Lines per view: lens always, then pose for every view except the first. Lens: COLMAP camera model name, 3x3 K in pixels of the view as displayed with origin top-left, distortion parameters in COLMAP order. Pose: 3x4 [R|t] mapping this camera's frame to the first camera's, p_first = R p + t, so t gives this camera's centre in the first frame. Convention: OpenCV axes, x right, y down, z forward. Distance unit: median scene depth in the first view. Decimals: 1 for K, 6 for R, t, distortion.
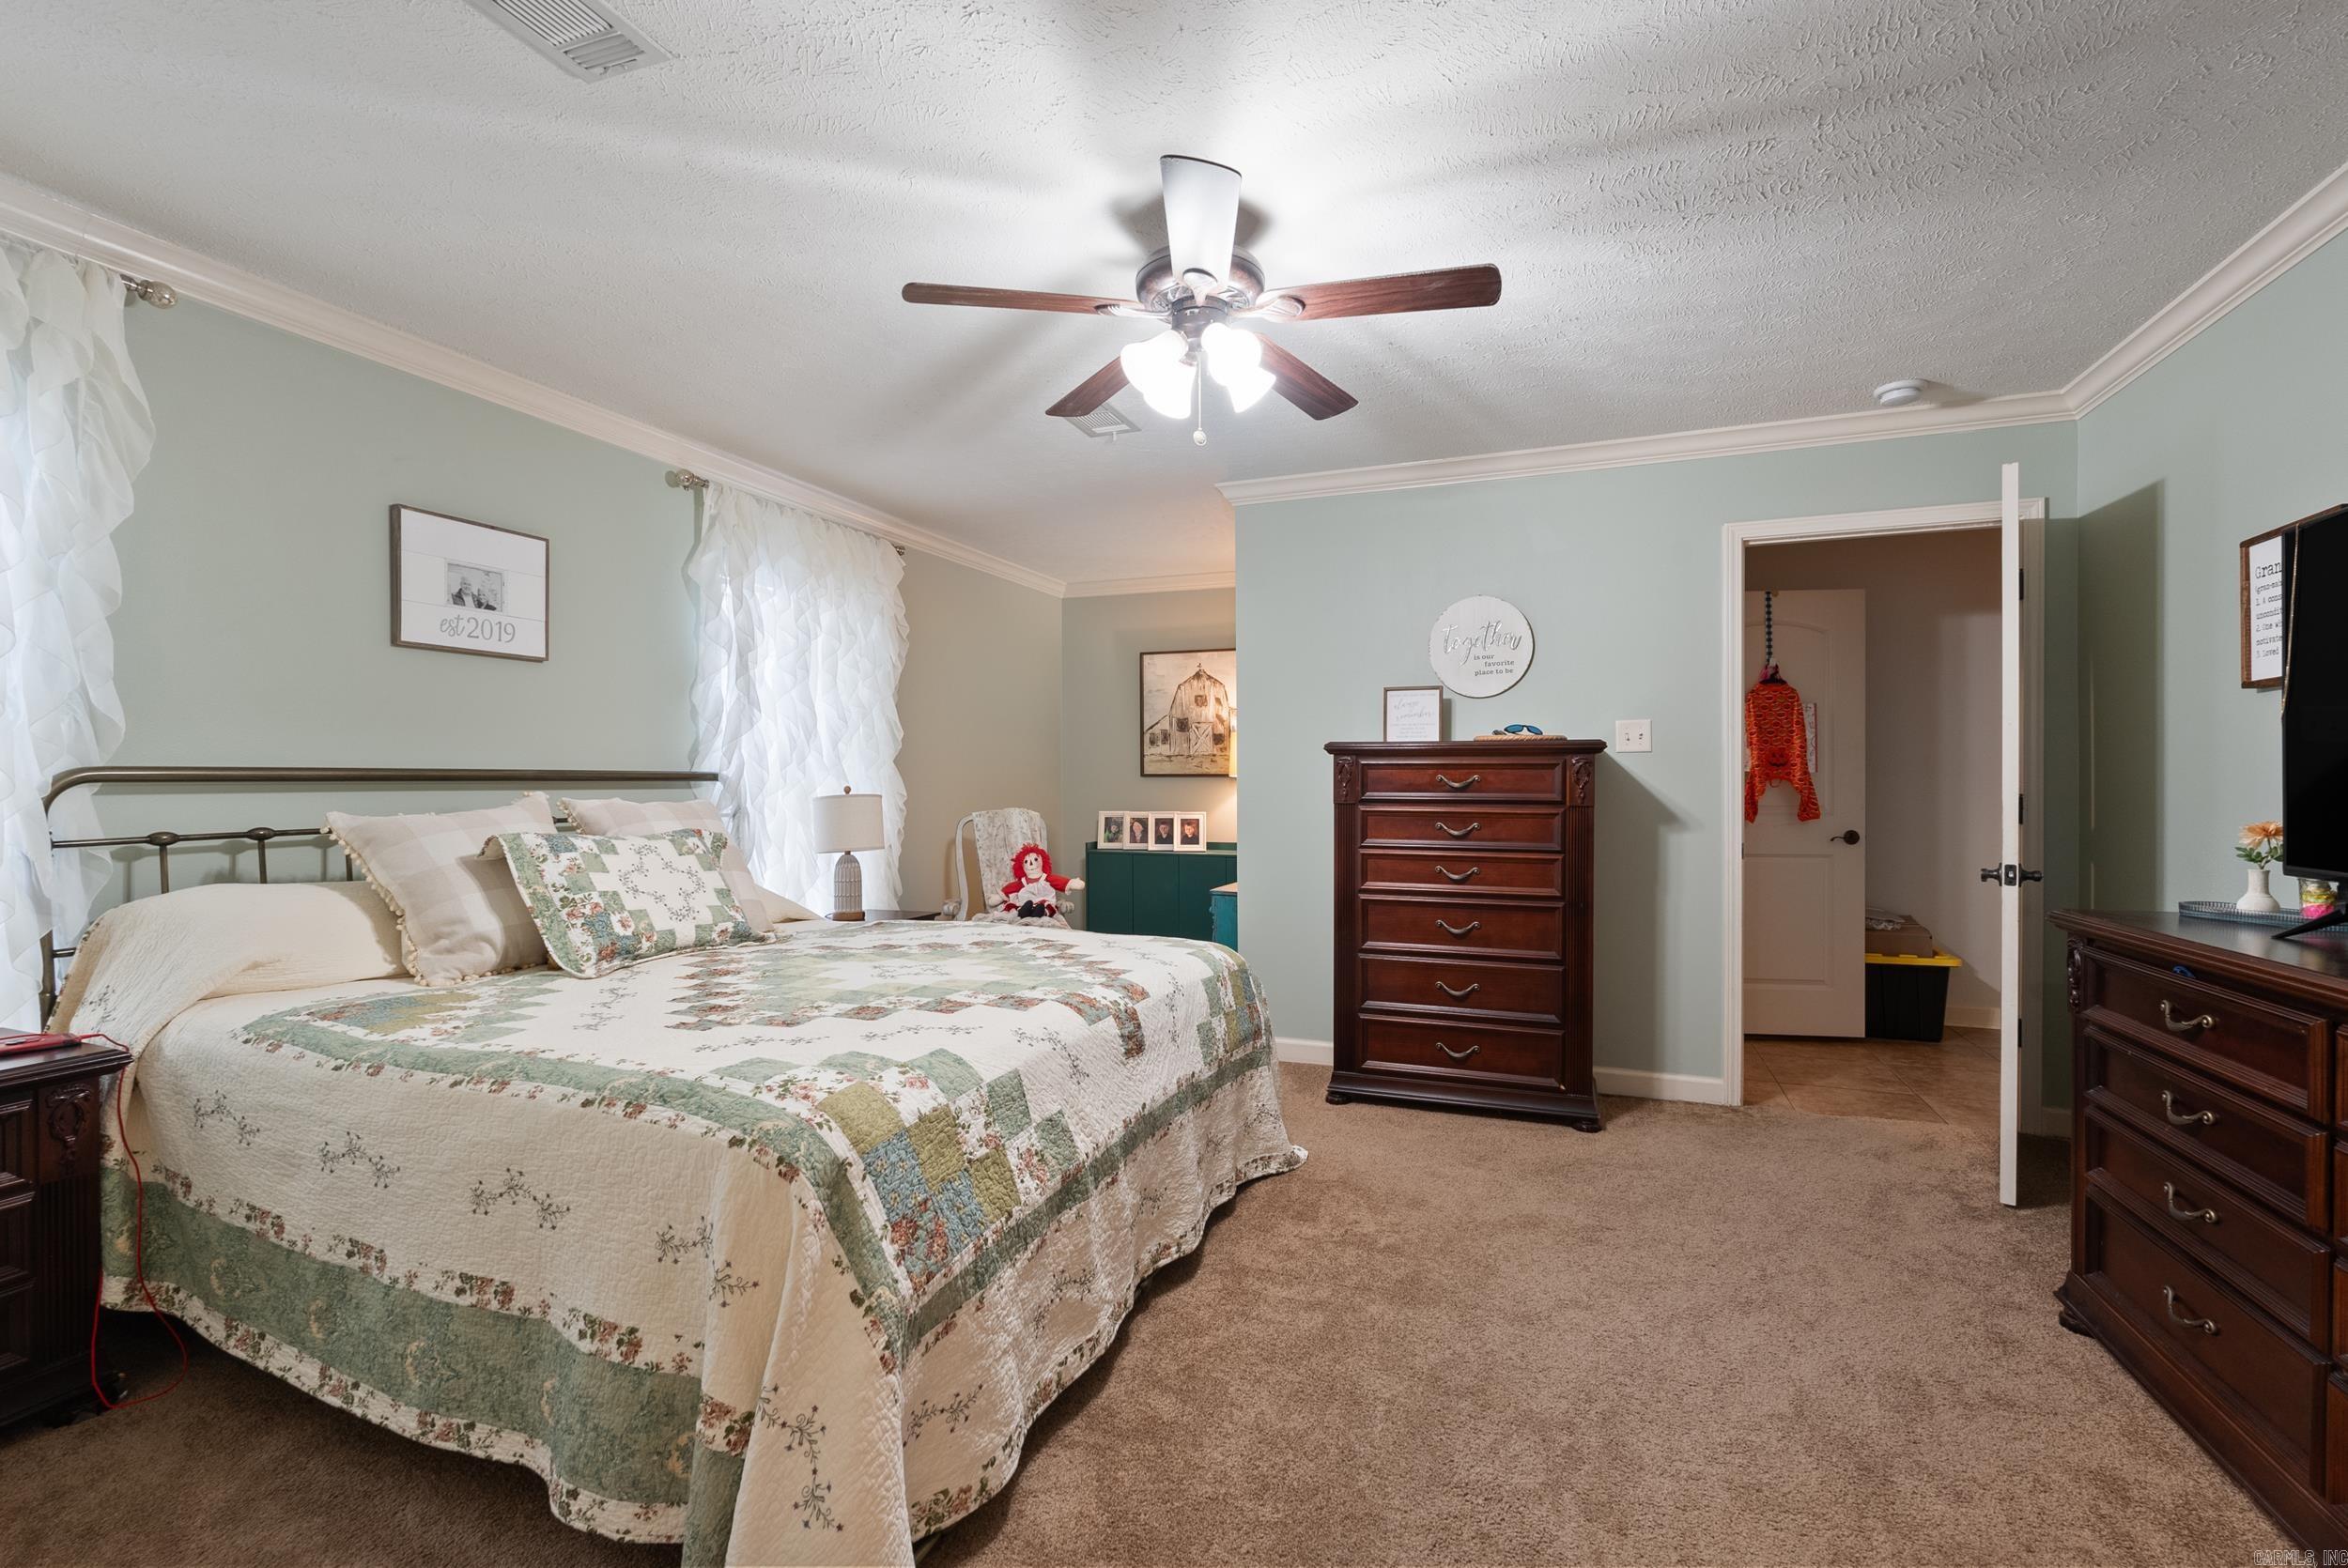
lens RADIAL K [[1042.4, 0, 1180.1], [0, 1042.4, 793.0], [0, 0, 1]] dist [-0.008486, 0.000817]
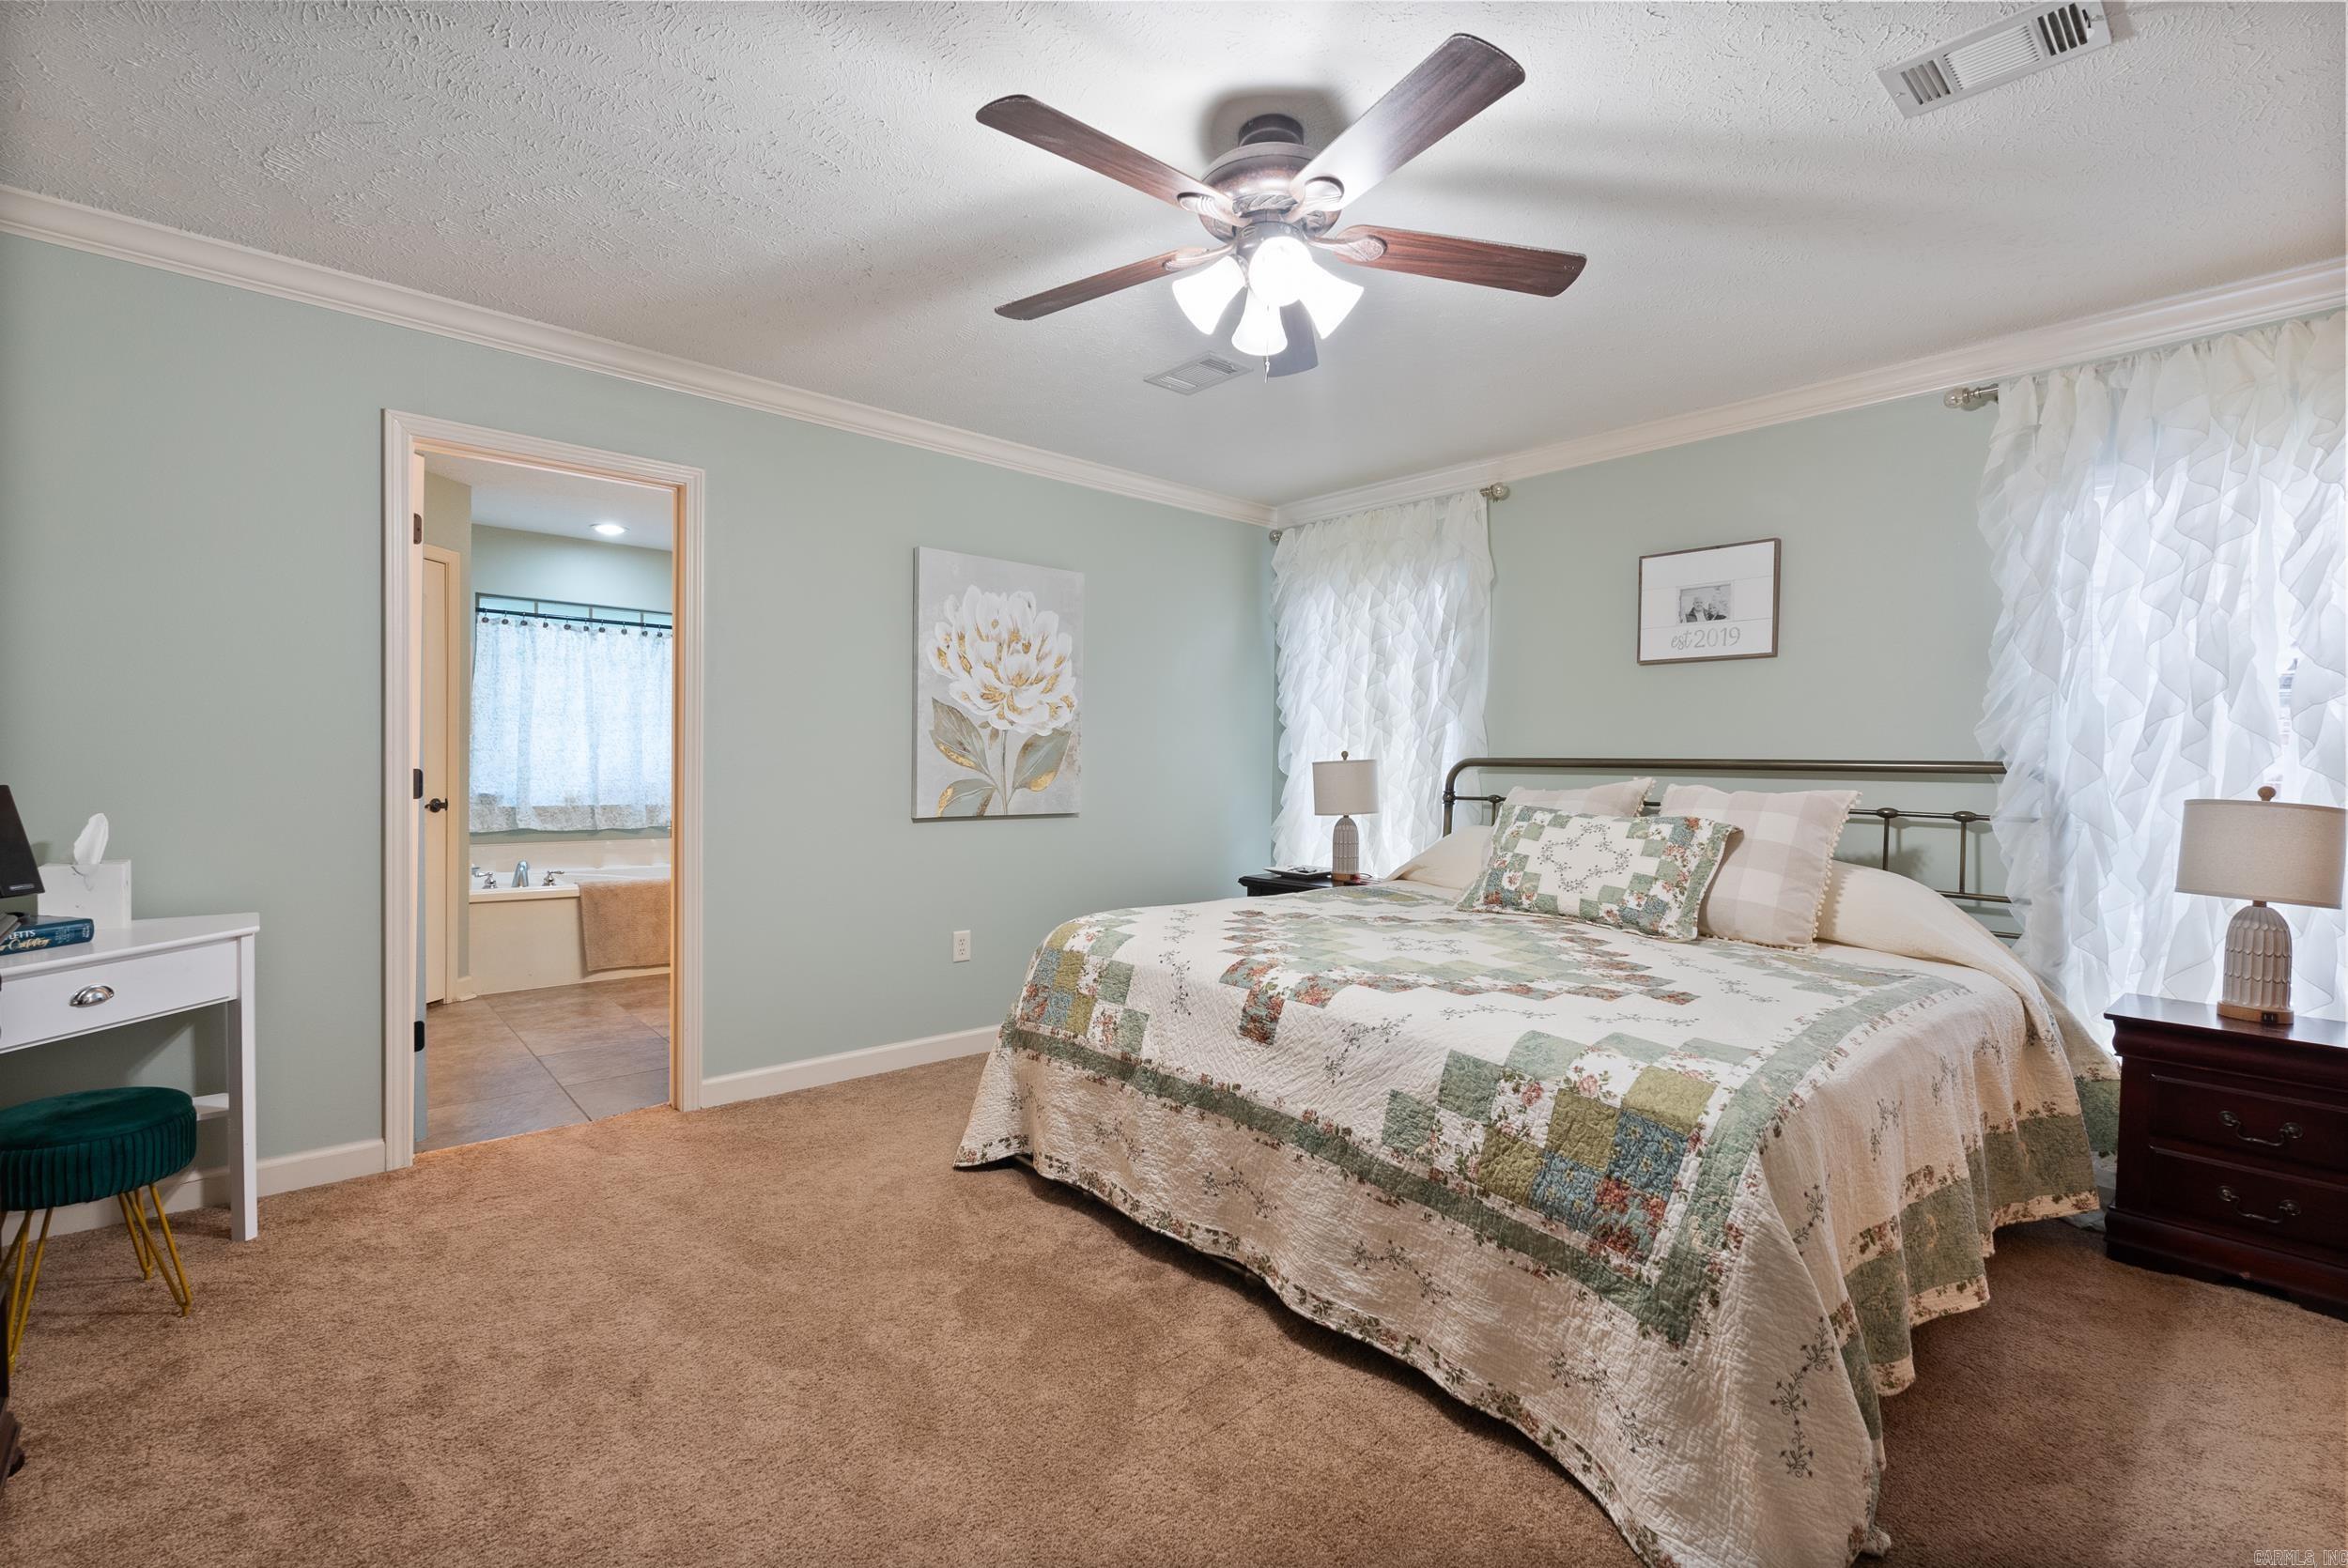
lens RADIAL K [[1042.4, 0, 1180.1], [0, 1042.4, 793.0], [0, 0, 1]] dist [-0.008486, 0.000817]
pose [[-0.462315, 0.020781, -0.886472, 0.682481], [-0.024033, 0.999064, 0.035954, -0.013321], [0.886390, 0.037926, -0.461383, 1.095327]]
